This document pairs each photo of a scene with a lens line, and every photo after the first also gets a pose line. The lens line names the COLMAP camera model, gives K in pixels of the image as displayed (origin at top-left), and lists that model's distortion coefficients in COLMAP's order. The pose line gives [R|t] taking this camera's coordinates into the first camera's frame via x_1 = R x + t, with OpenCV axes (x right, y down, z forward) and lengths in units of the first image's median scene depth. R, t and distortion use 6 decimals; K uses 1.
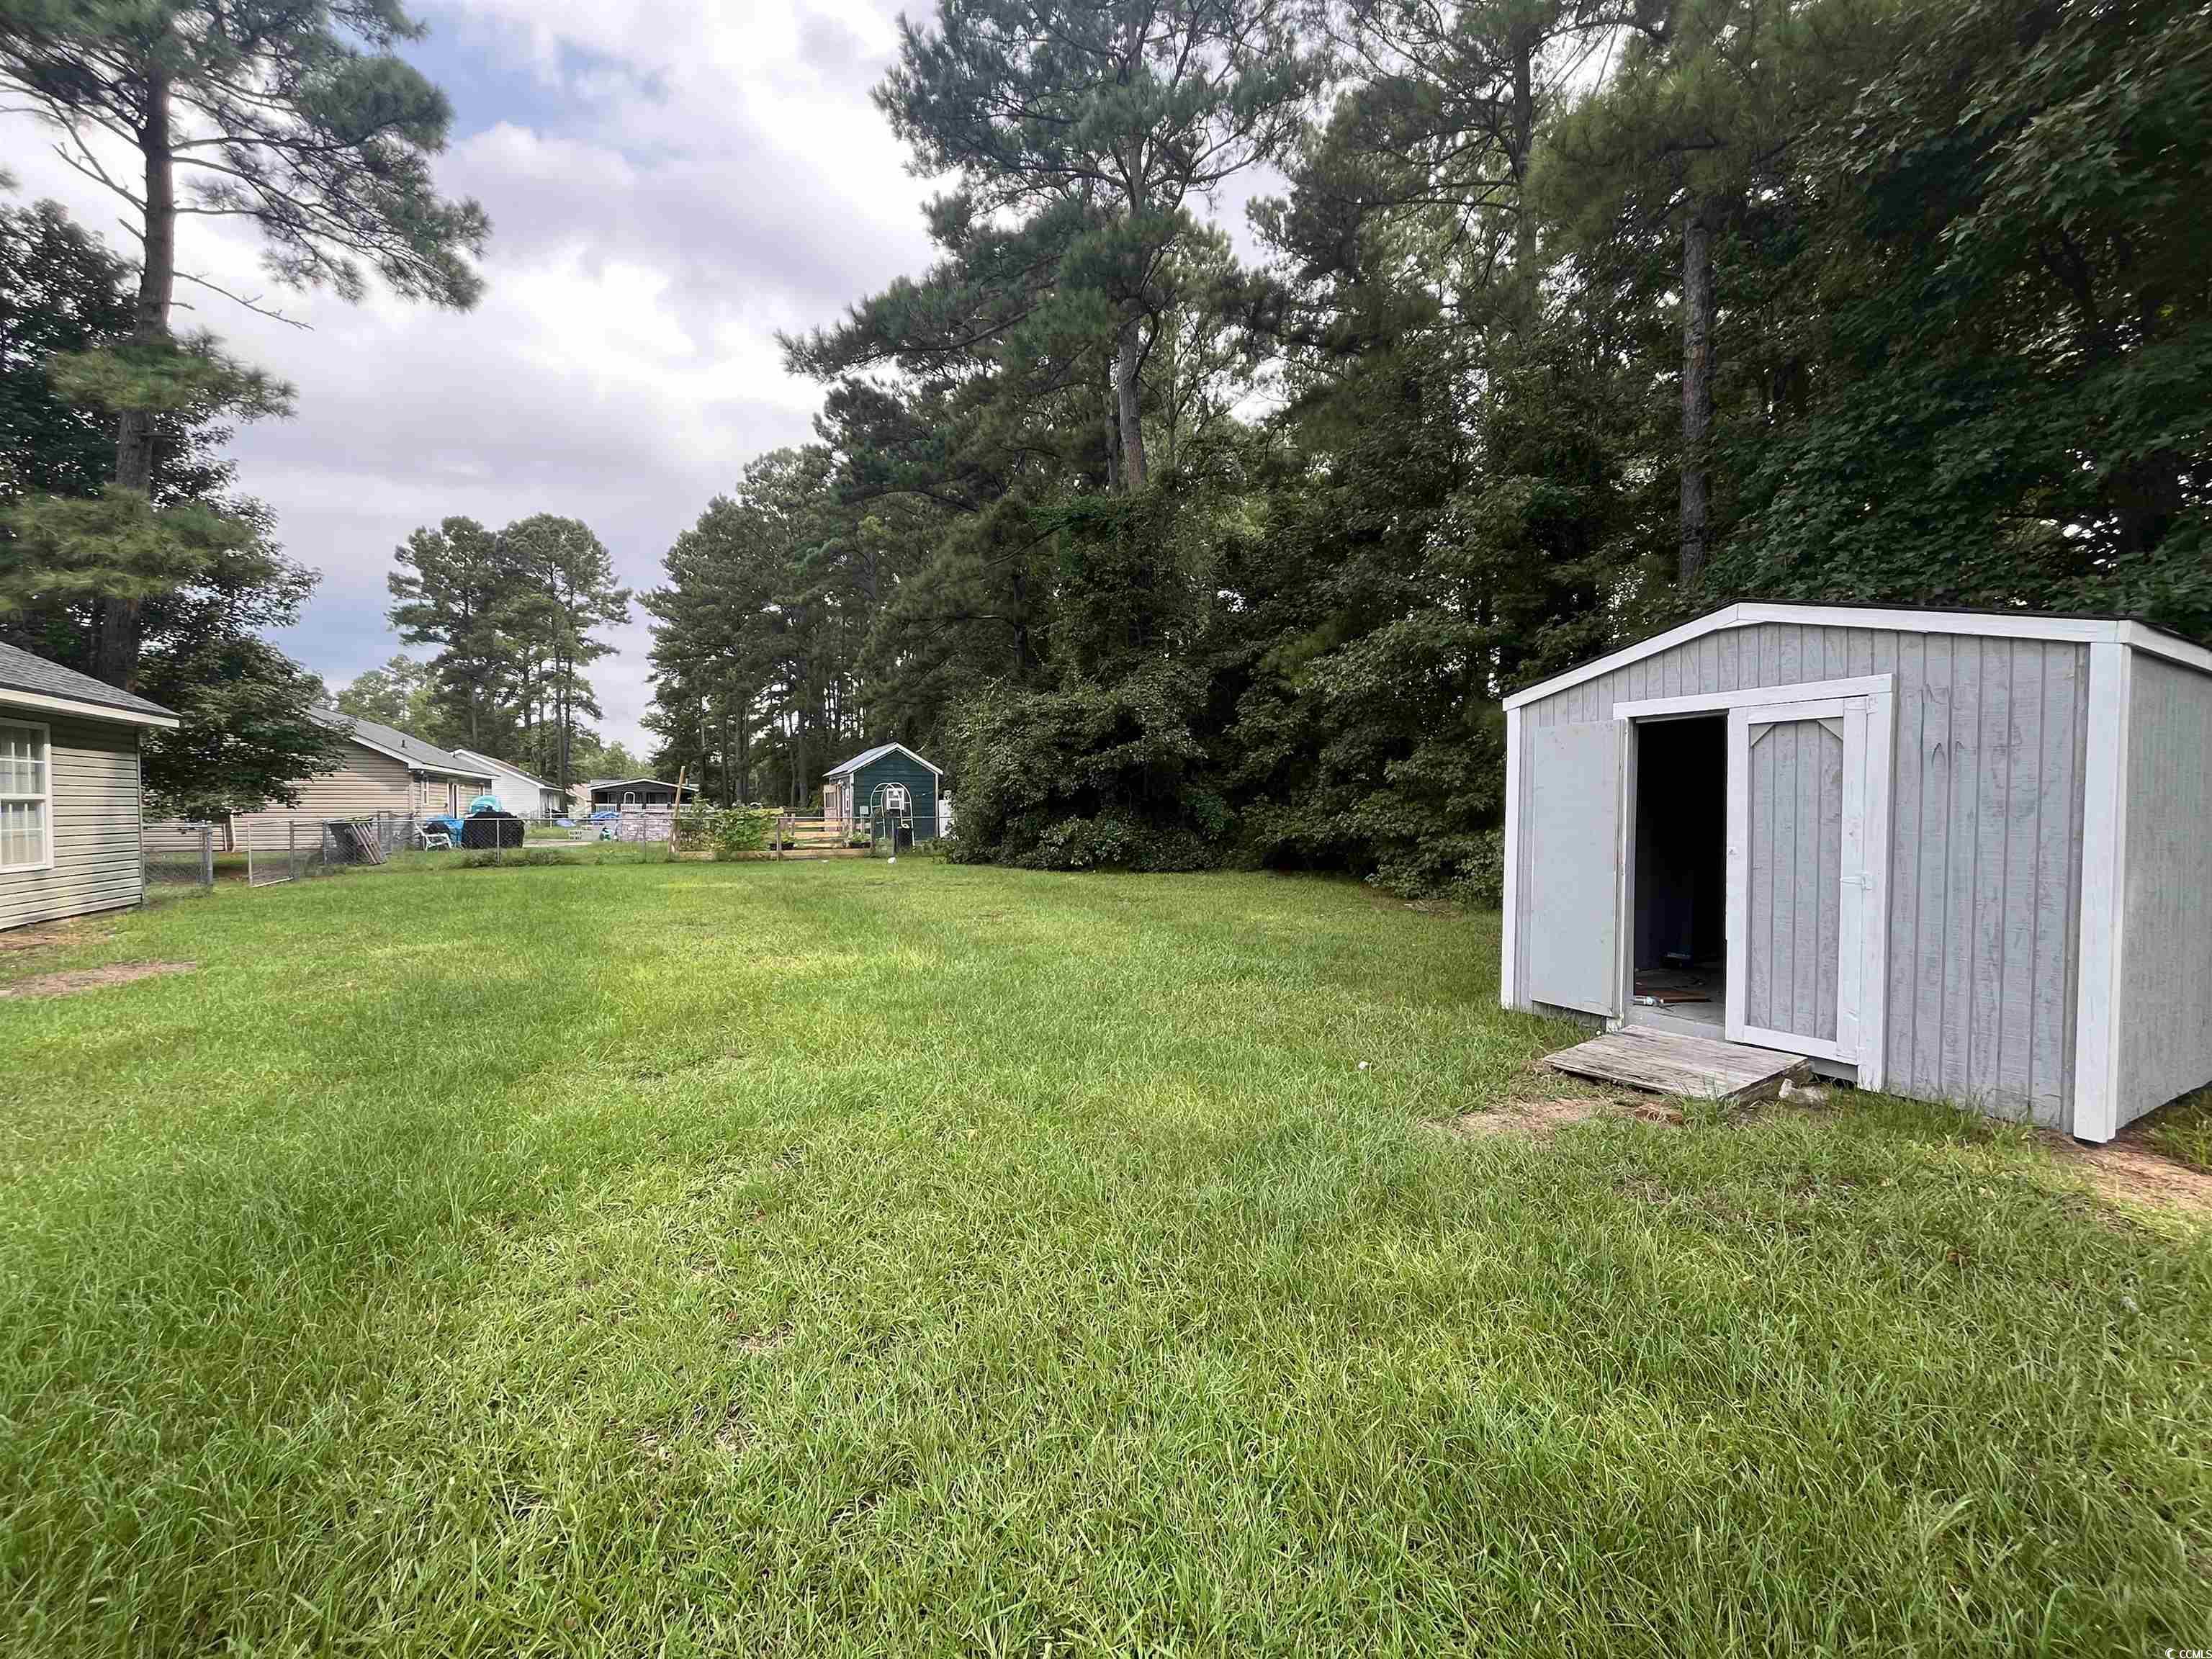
lens RADIAL K [[898.9, 0, 1106.0], [0, 898.9, 829.5], [0, 0, 1]] dist [-0.001642, -0.000078]
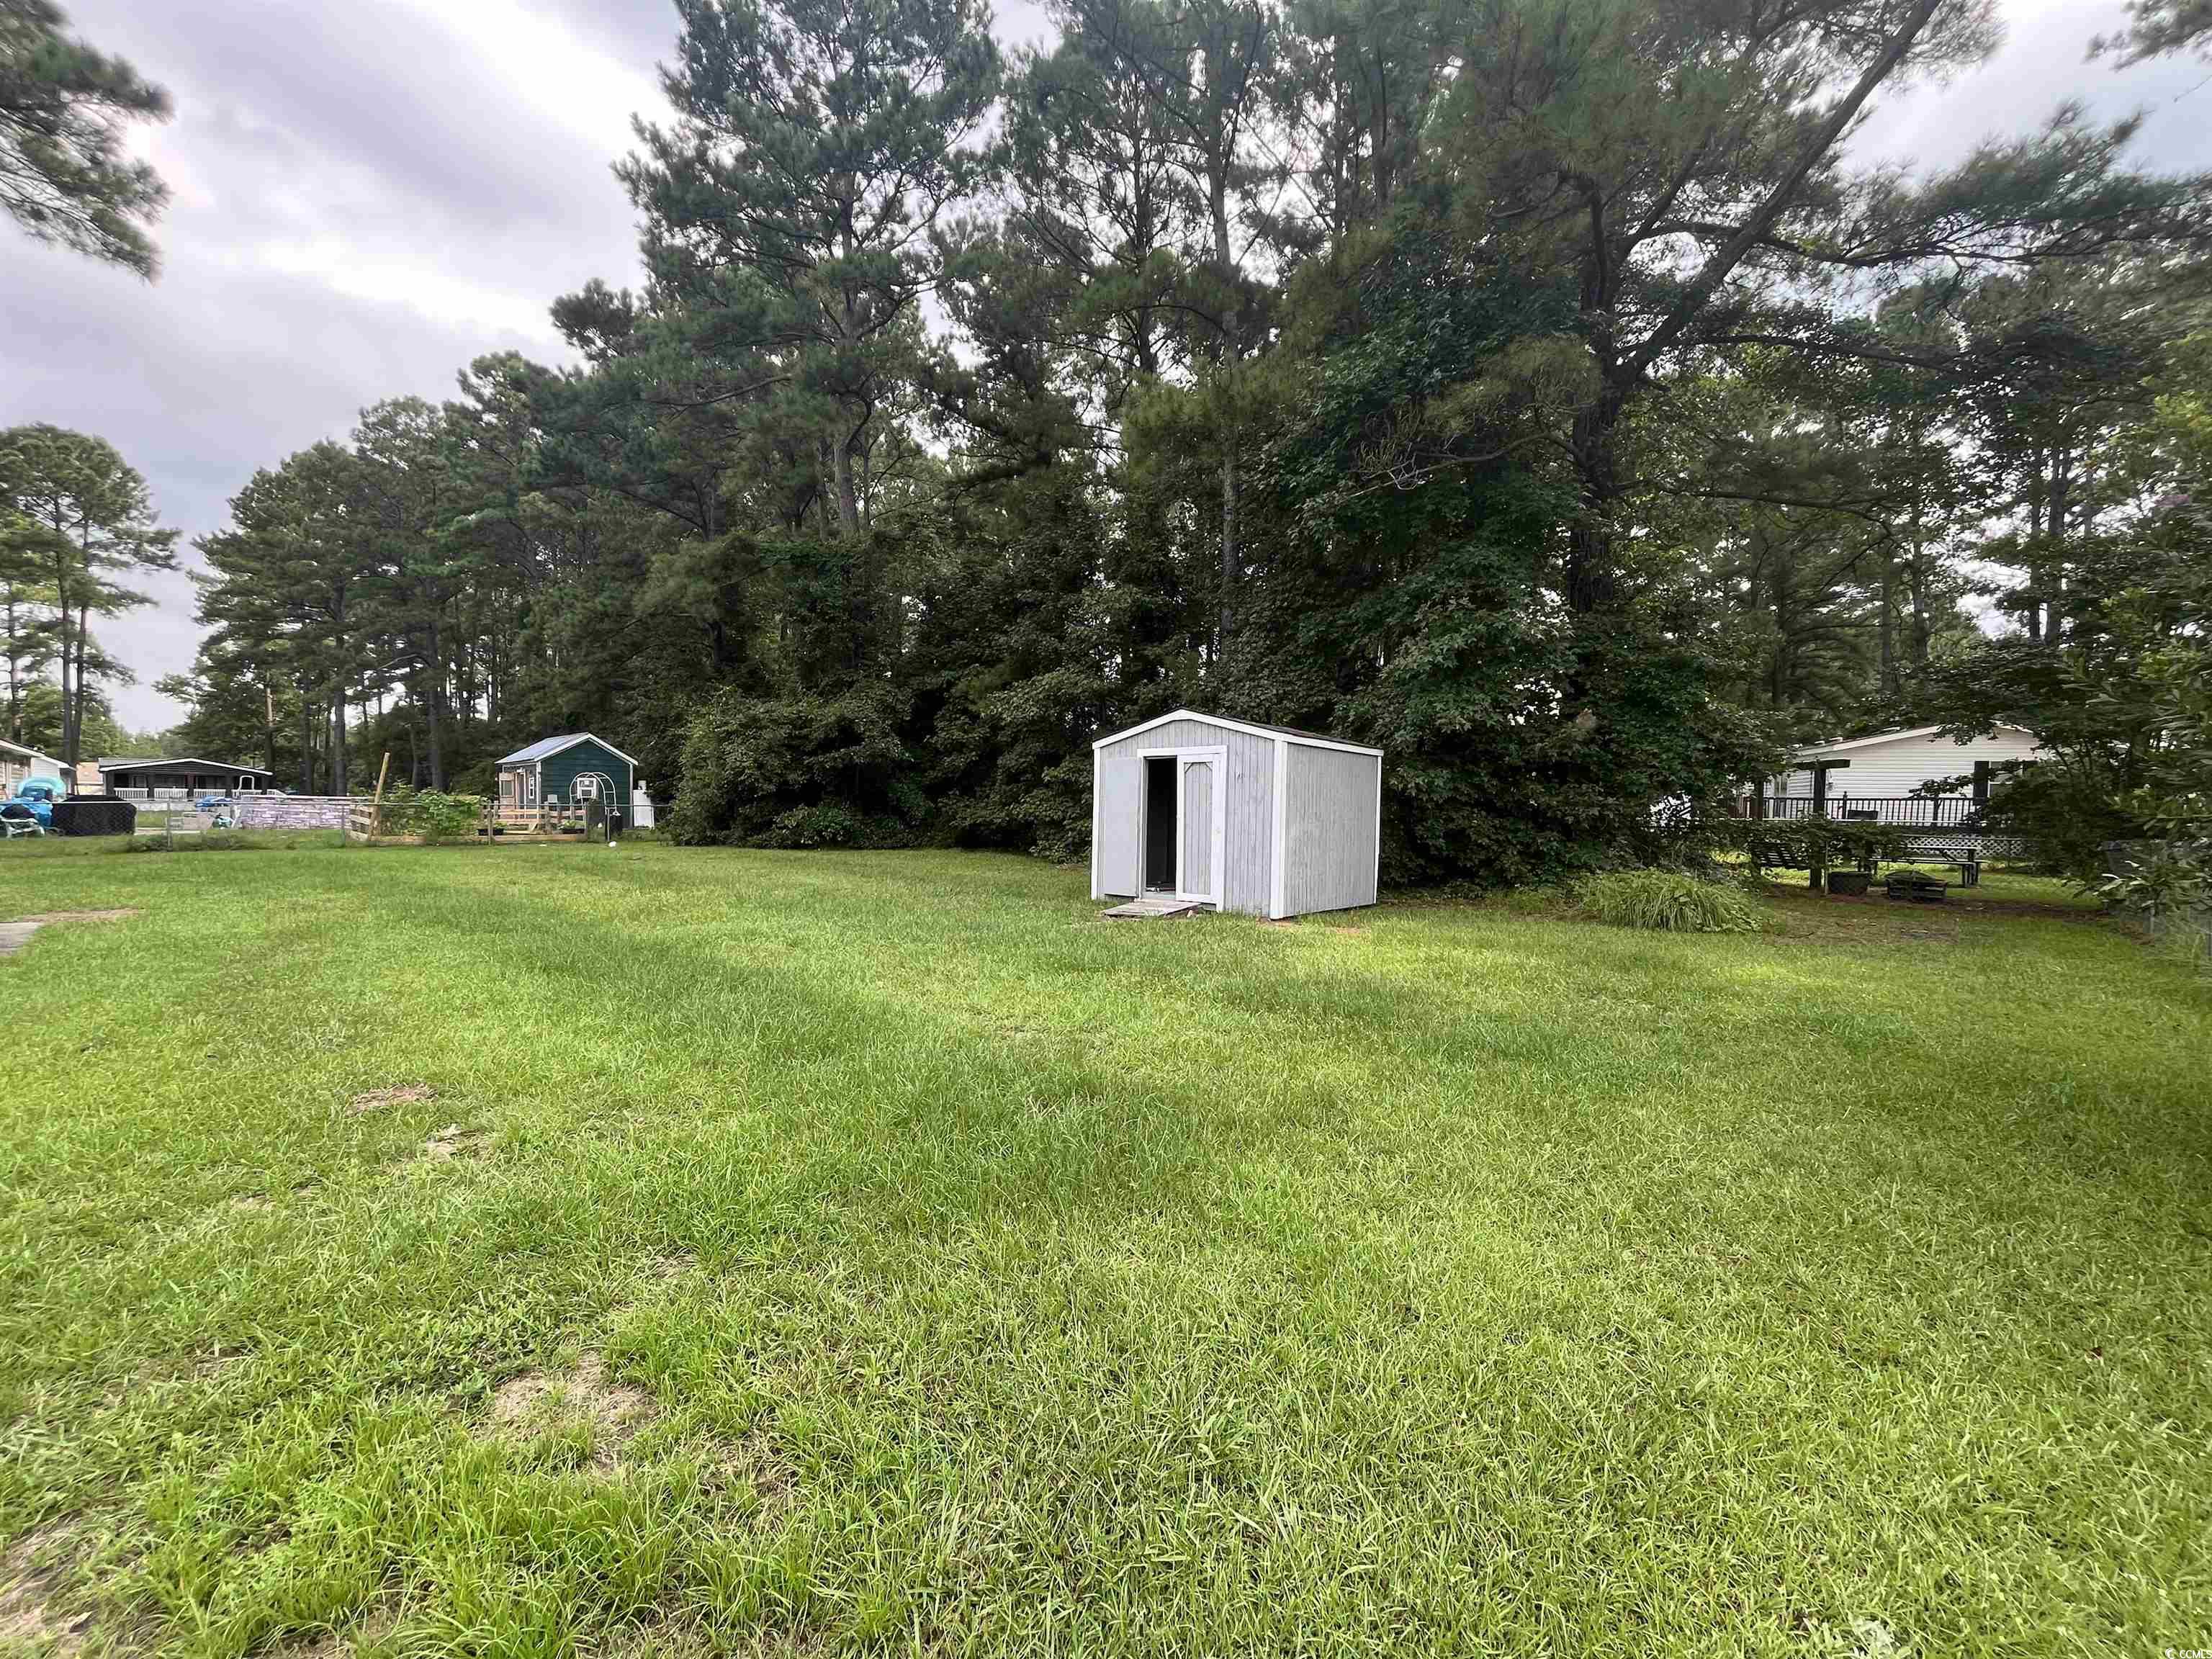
lens RADIAL K [[888.8, 0, 1106.0], [0, 888.8, 829.5], [0, 0, 1]] dist [-0.002277, -0.000341]
pose [[0.935945, 0.001010, 0.352144, -0.066215], [-0.002901, 0.999984, 0.004841, 0.010699], [-0.352133, -0.005552, 0.935933, -0.255270]]
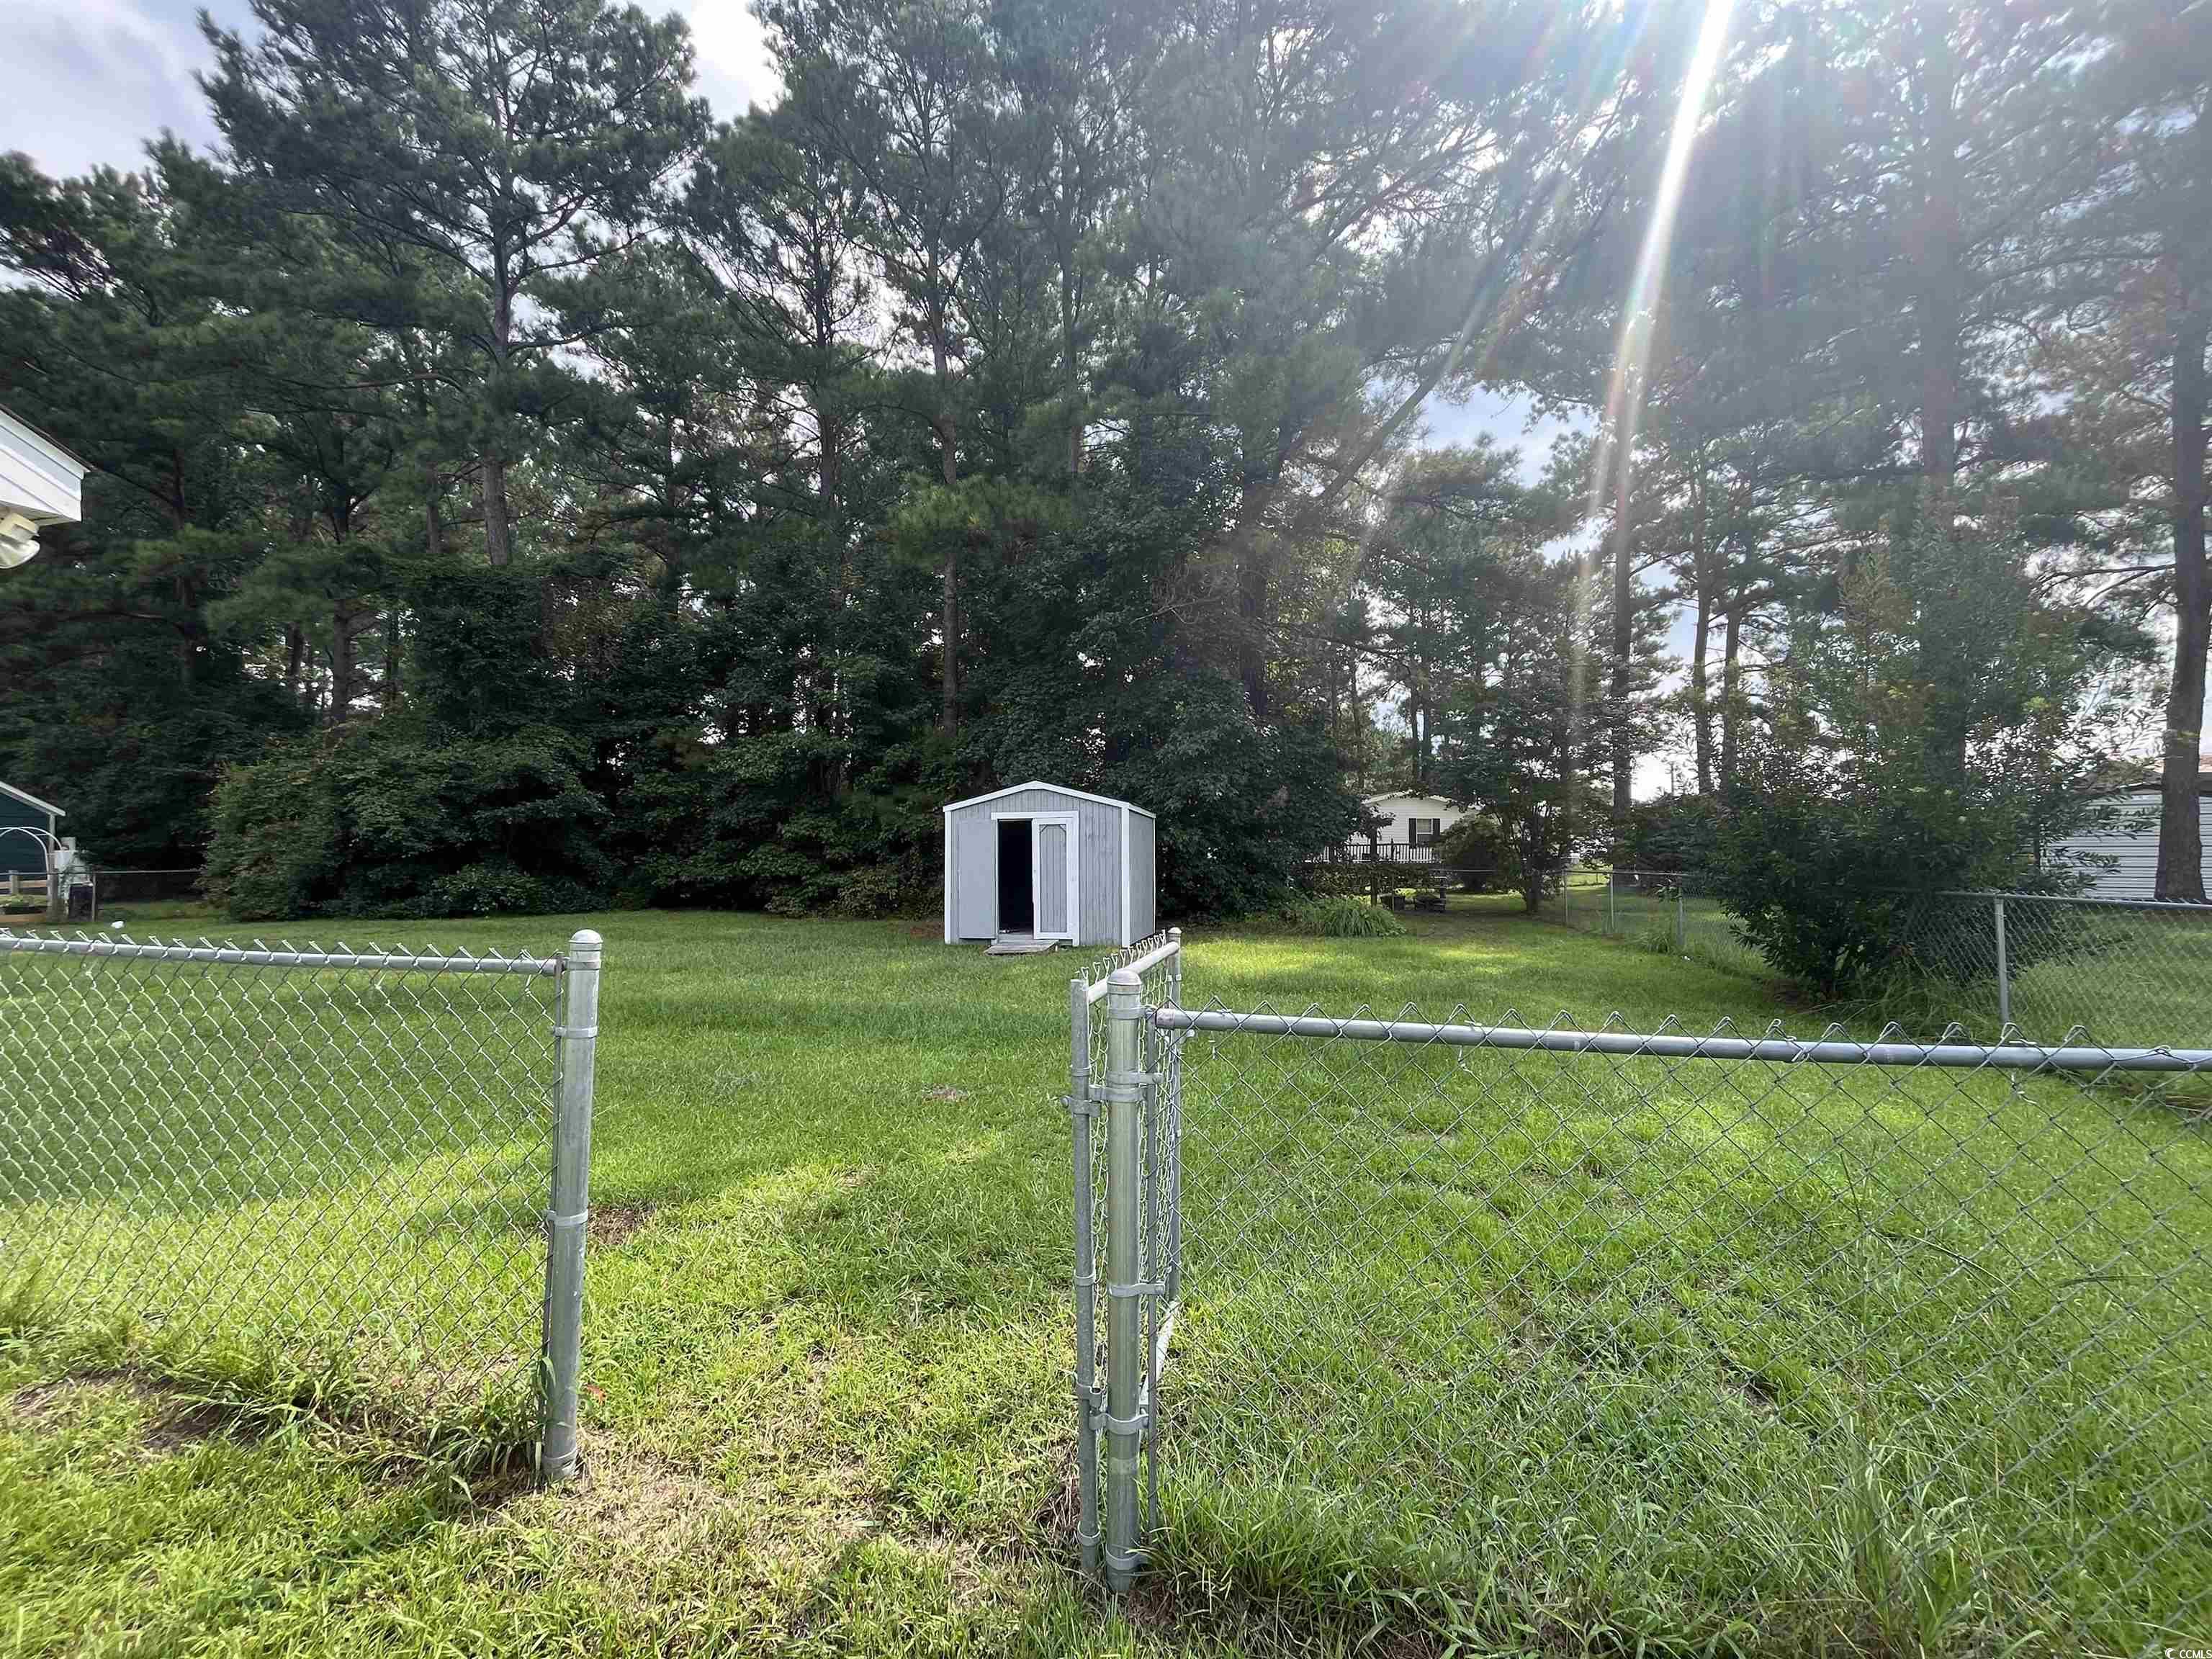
lens RADIAL K [[878.6, 0, 1106.0], [0, 878.6, 829.5], [0, 0, 1]] dist [-0.000982, -0.000168]
pose [[0.653820, 0.017871, 0.756439, -0.291463], [0.024163, 0.998718, -0.044480, 0.005867], [-0.756264, 0.047359, 0.652550, -0.225855]]
